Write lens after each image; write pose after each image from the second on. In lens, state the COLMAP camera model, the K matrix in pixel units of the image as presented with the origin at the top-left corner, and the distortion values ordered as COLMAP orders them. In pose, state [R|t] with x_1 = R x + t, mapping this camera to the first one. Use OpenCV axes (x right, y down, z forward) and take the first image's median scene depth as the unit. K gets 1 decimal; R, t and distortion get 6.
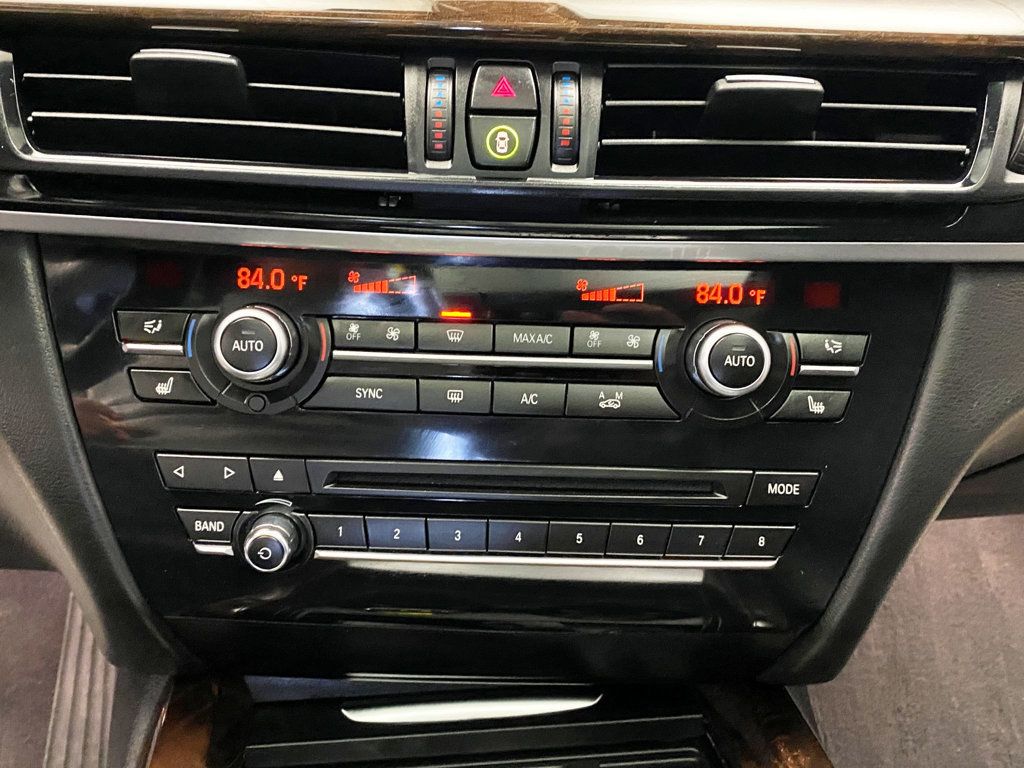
lens RADIAL K [[986.8, 0, 490.5], [0, 986.8, 391.8], [0, 0, 1]] dist [-0.015500, 0.000000]
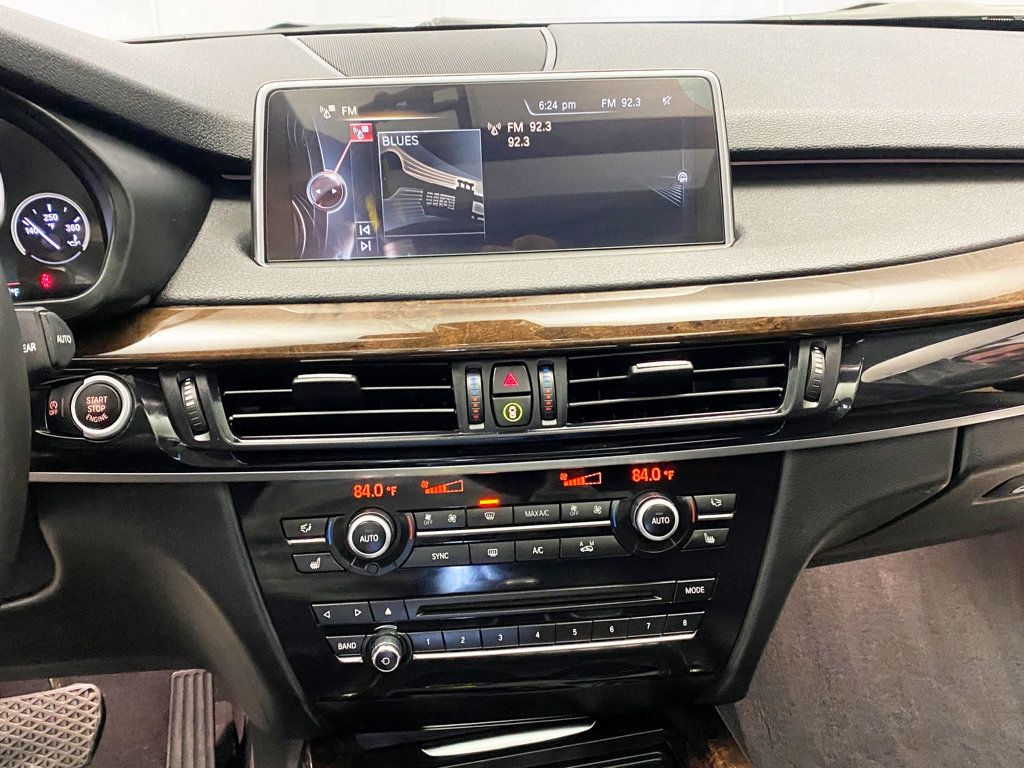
lens RADIAL K [[986.8, 0, 517.7], [0, 986.8, 361.3], [0, 0, 1]] dist [-0.015500, 0.000000]
pose [[0.995063, -0.077725, 0.061718, -0.070863], [0.079986, 0.996180, -0.035050, -0.251693], [-0.058758, 0.039814, 0.997478, -0.651817]]
